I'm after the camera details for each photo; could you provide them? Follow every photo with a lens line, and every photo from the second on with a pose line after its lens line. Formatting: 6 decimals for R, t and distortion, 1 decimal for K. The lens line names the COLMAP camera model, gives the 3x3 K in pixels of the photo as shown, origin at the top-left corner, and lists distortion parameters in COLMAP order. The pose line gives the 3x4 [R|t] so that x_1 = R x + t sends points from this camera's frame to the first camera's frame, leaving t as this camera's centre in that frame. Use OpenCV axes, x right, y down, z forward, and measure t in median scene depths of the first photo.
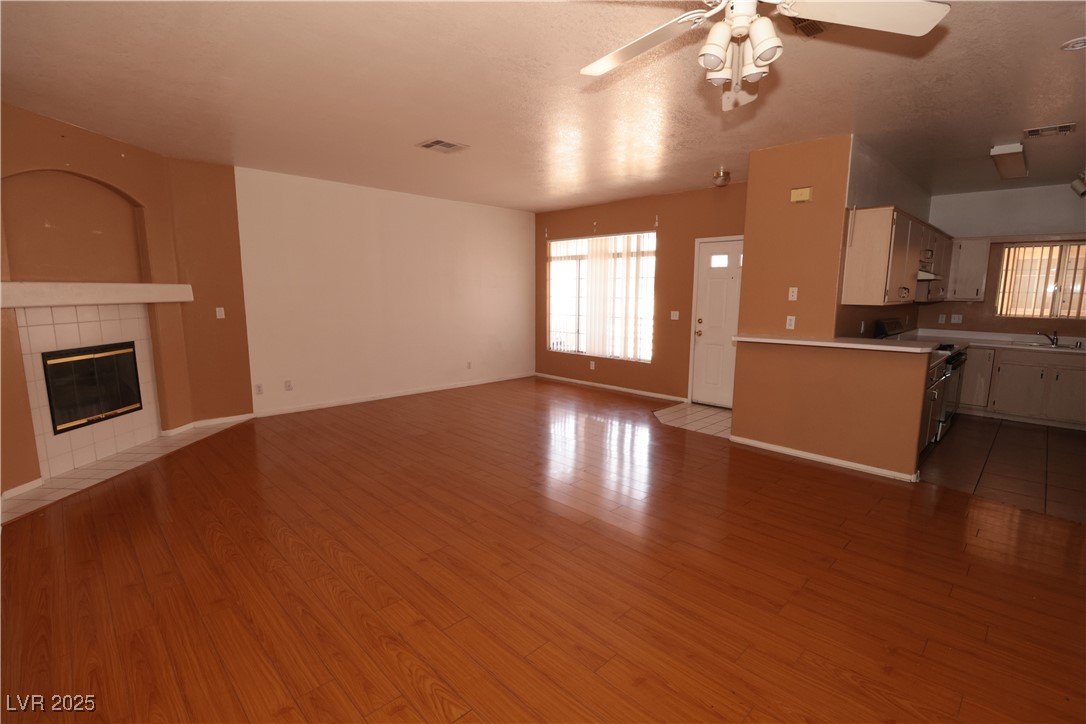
lens RADIAL K [[499.0, 0, 566.6], [0, 499.0, 363.8], [0, 0, 1]] dist [-0.014166, -0.001466]
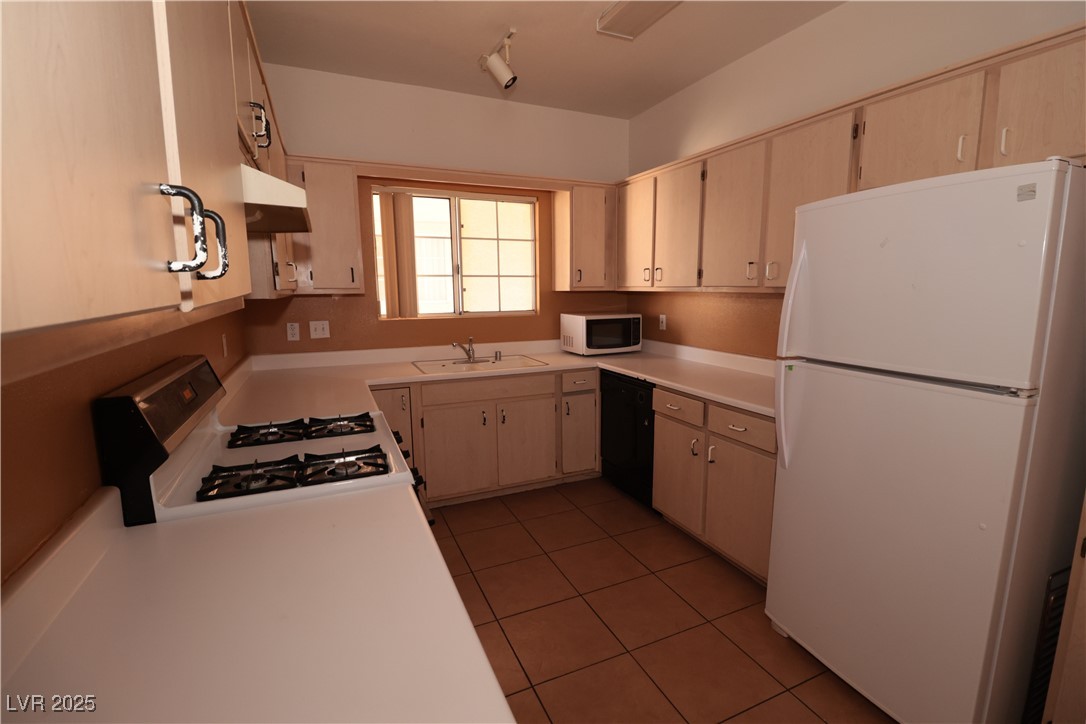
lens RADIAL K [[497.9, 0, 564.2], [0, 497.9, 360.2], [0, 0, 1]] dist [-0.014766, -0.000361]
pose [[0.343335, -0.153306, 0.926617, 0.454098], [0.147349, 0.983163, 0.108065, -0.087403], [-0.927582, 0.099434, 0.360144, 0.665305]]
